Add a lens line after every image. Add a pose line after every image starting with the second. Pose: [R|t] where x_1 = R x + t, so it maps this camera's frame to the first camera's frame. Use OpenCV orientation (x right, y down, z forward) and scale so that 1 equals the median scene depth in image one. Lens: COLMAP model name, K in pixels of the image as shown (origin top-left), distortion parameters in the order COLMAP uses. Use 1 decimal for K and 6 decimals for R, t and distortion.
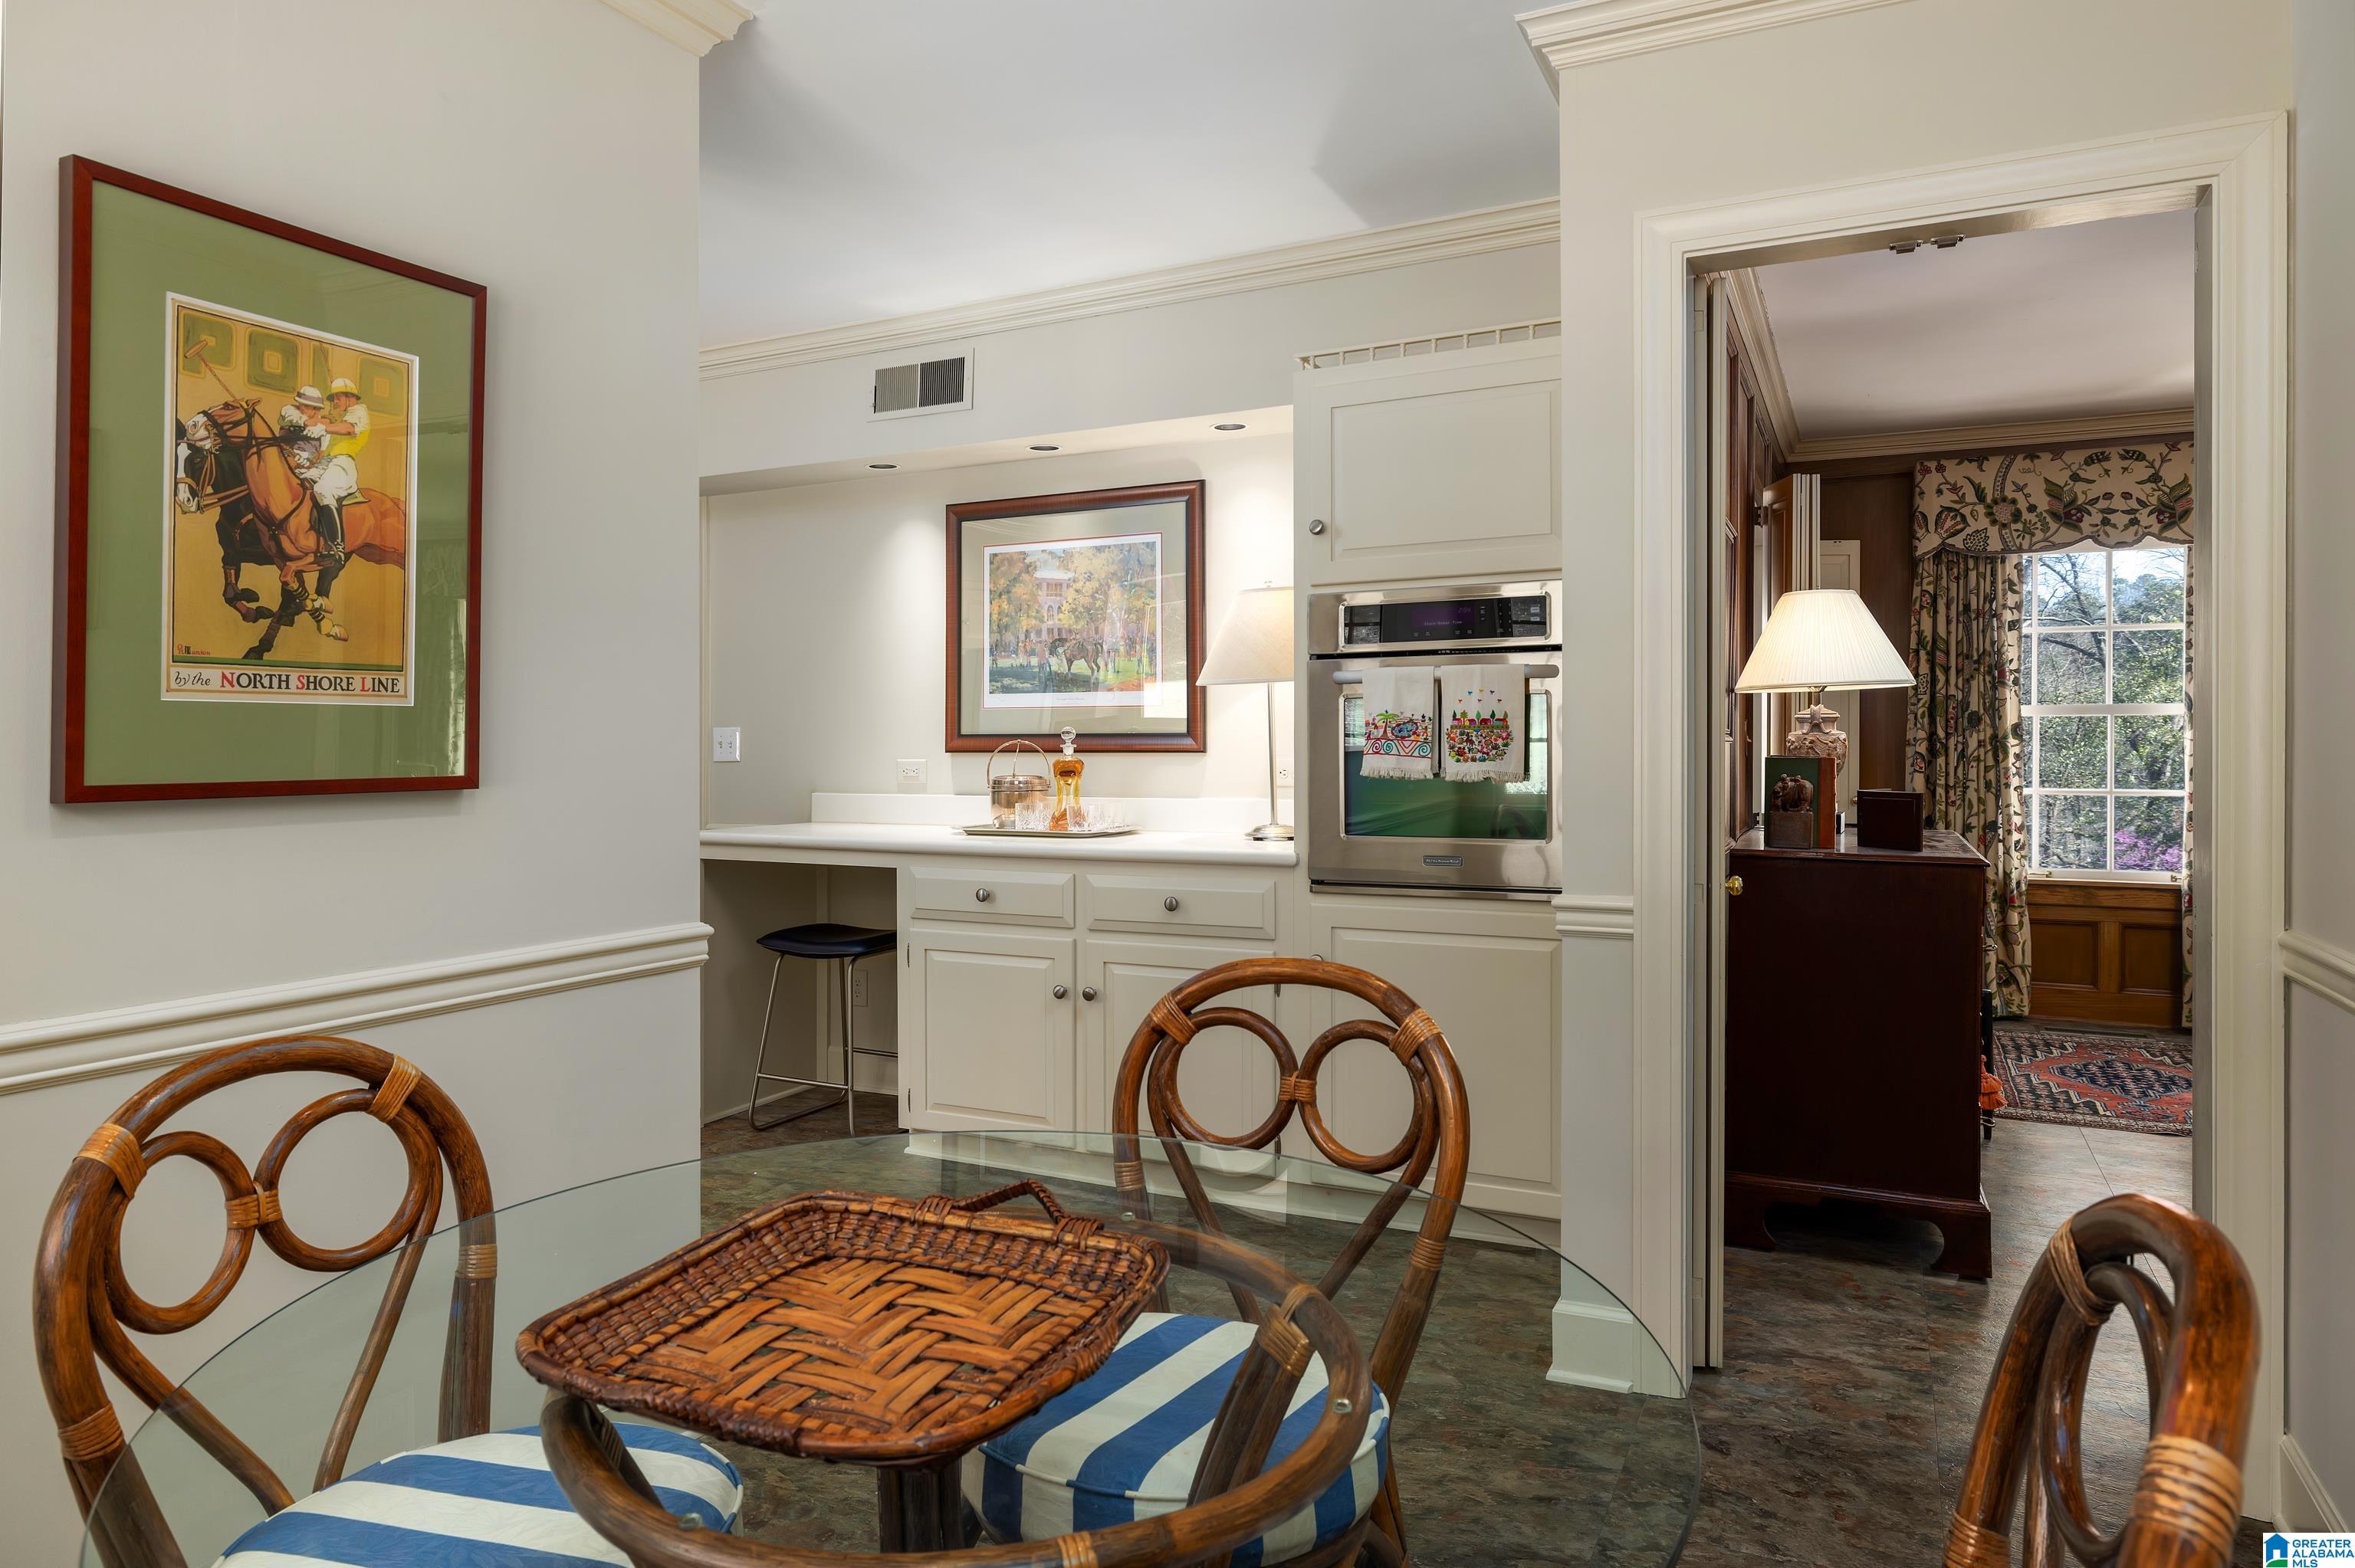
lens RADIAL K [[1434.1, 0, 1173.6], [0, 1434.1, 770.2], [0, 0, 1]] dist [0.003450, 0.000745]
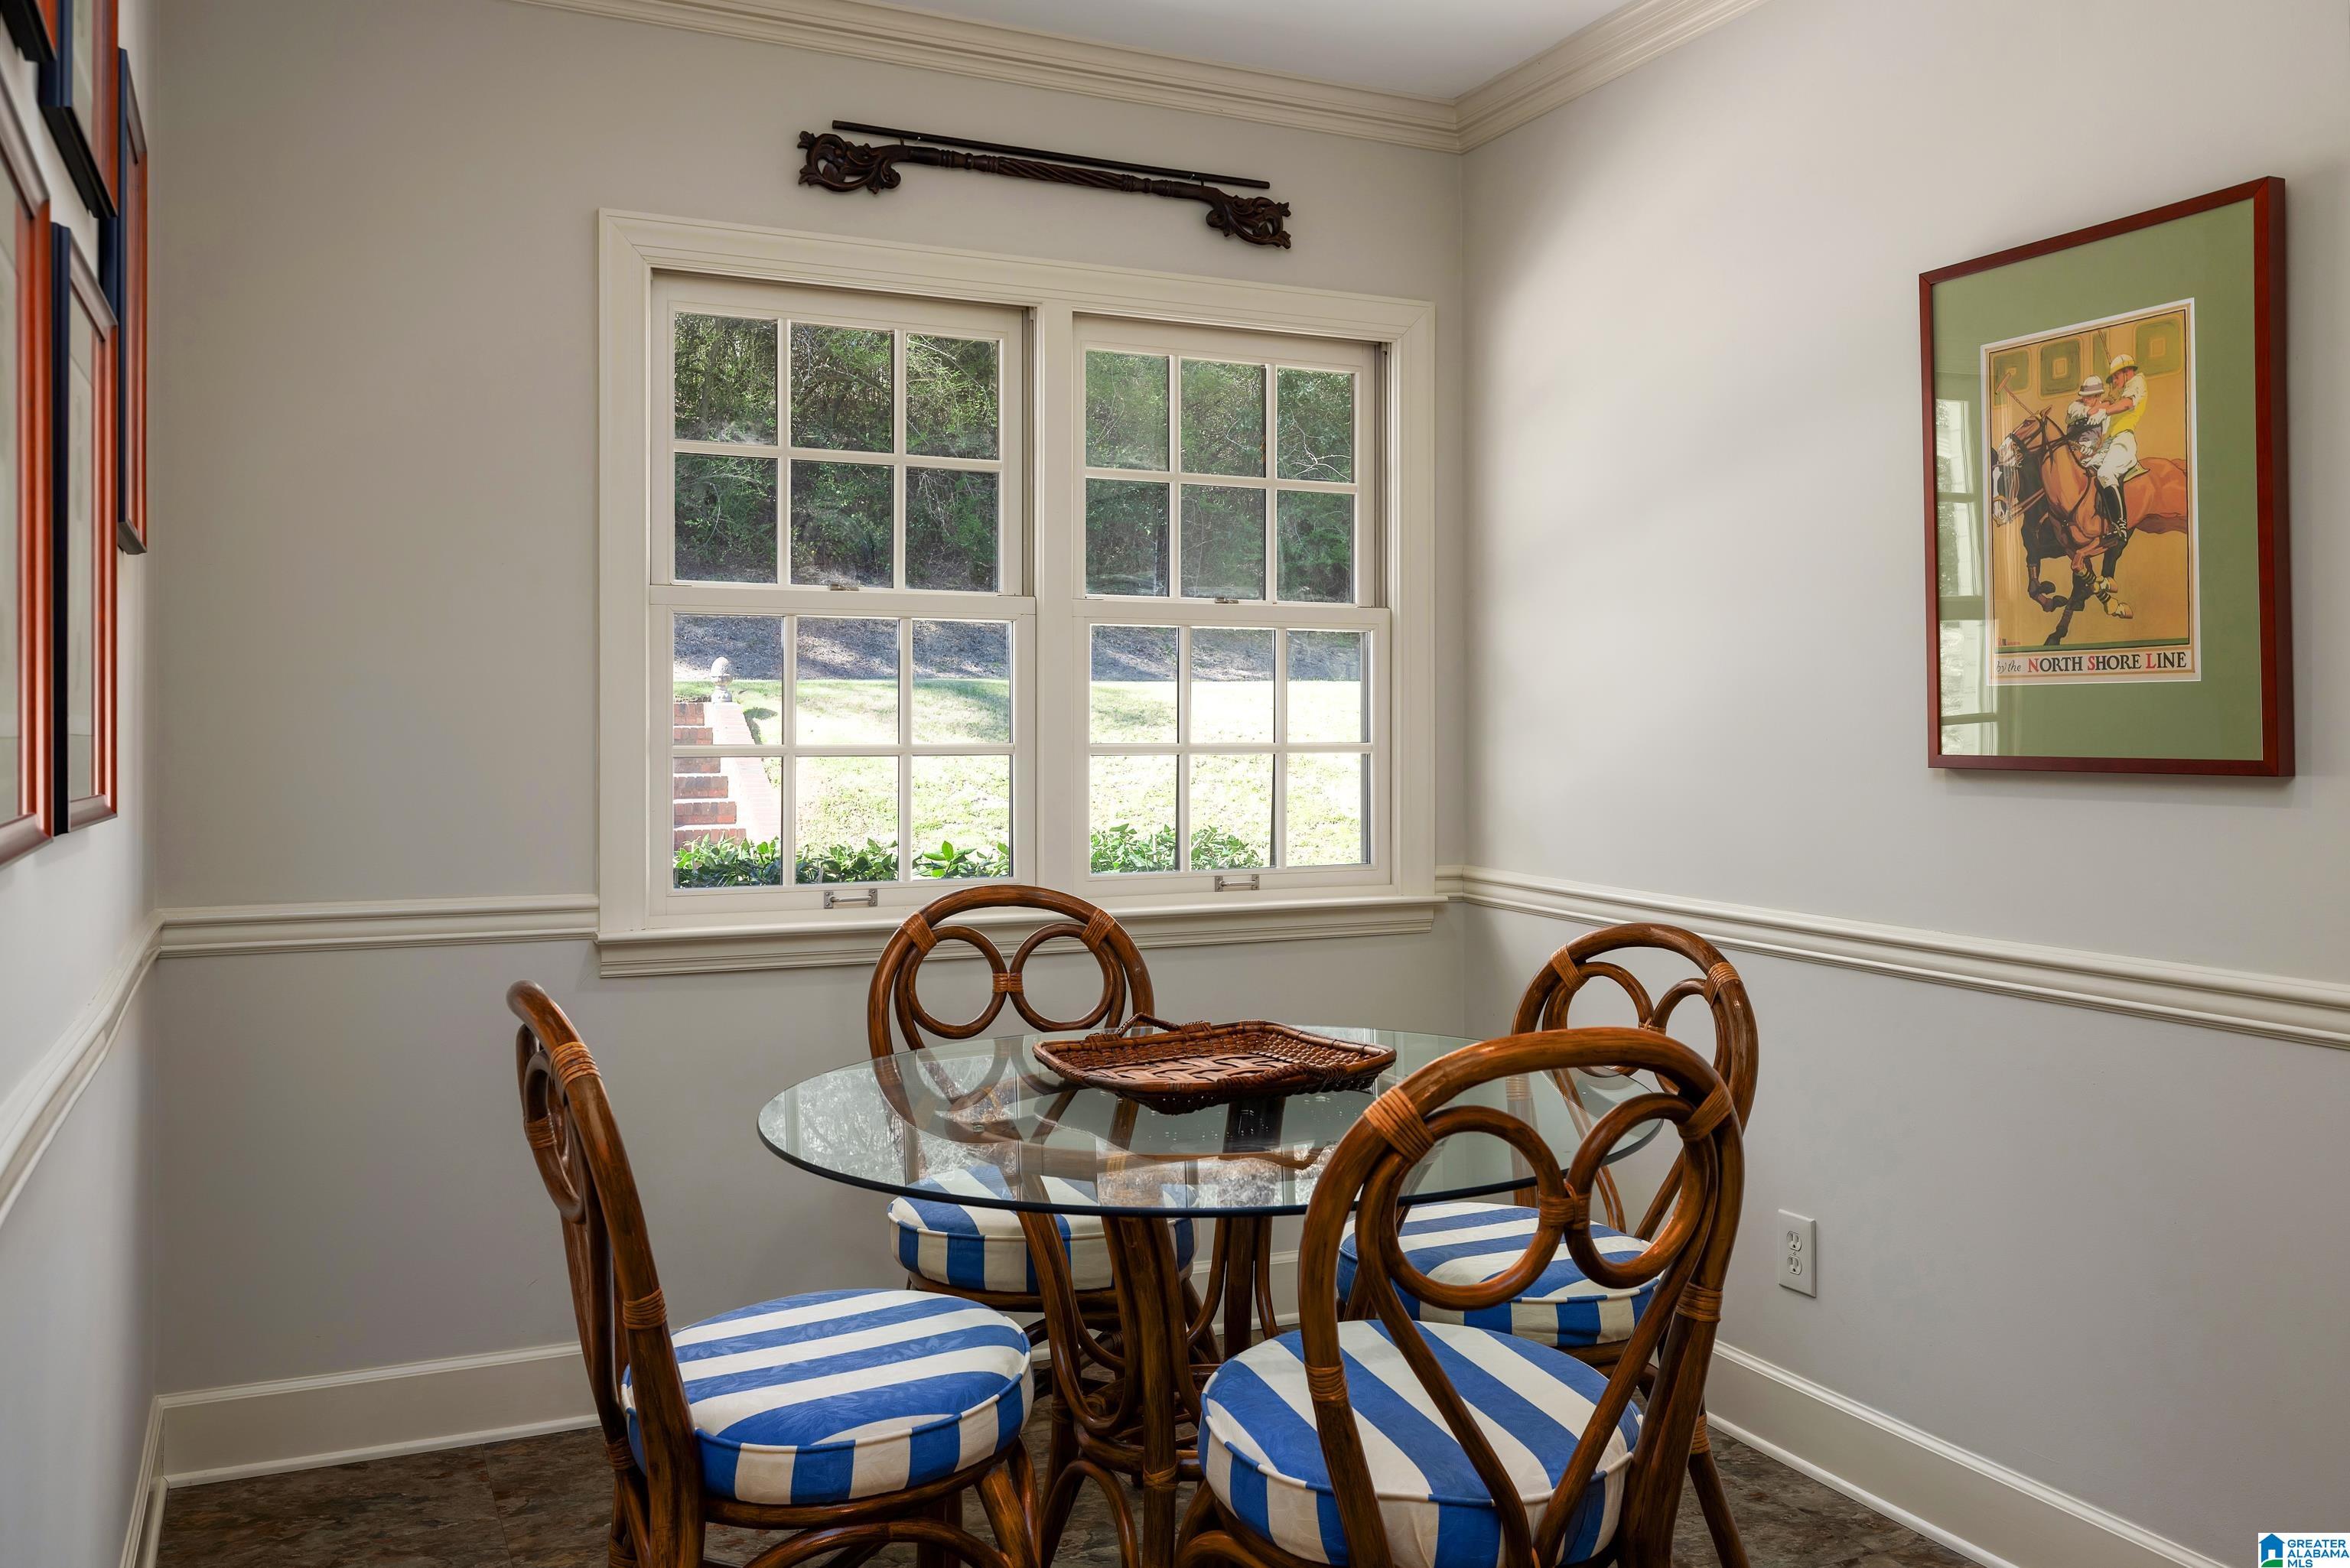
lens RADIAL K [[1855.5, 0, 1176.6], [0, 1855.5, 776.9], [0, 0, 1]] dist [-0.005648, -0.001898]
pose [[-0.620531, 0.028437, -0.783666, 0.861049], [-0.010714, 0.998942, 0.044732, -0.031943], [0.784108, 0.036154, -0.619570, 1.322251]]
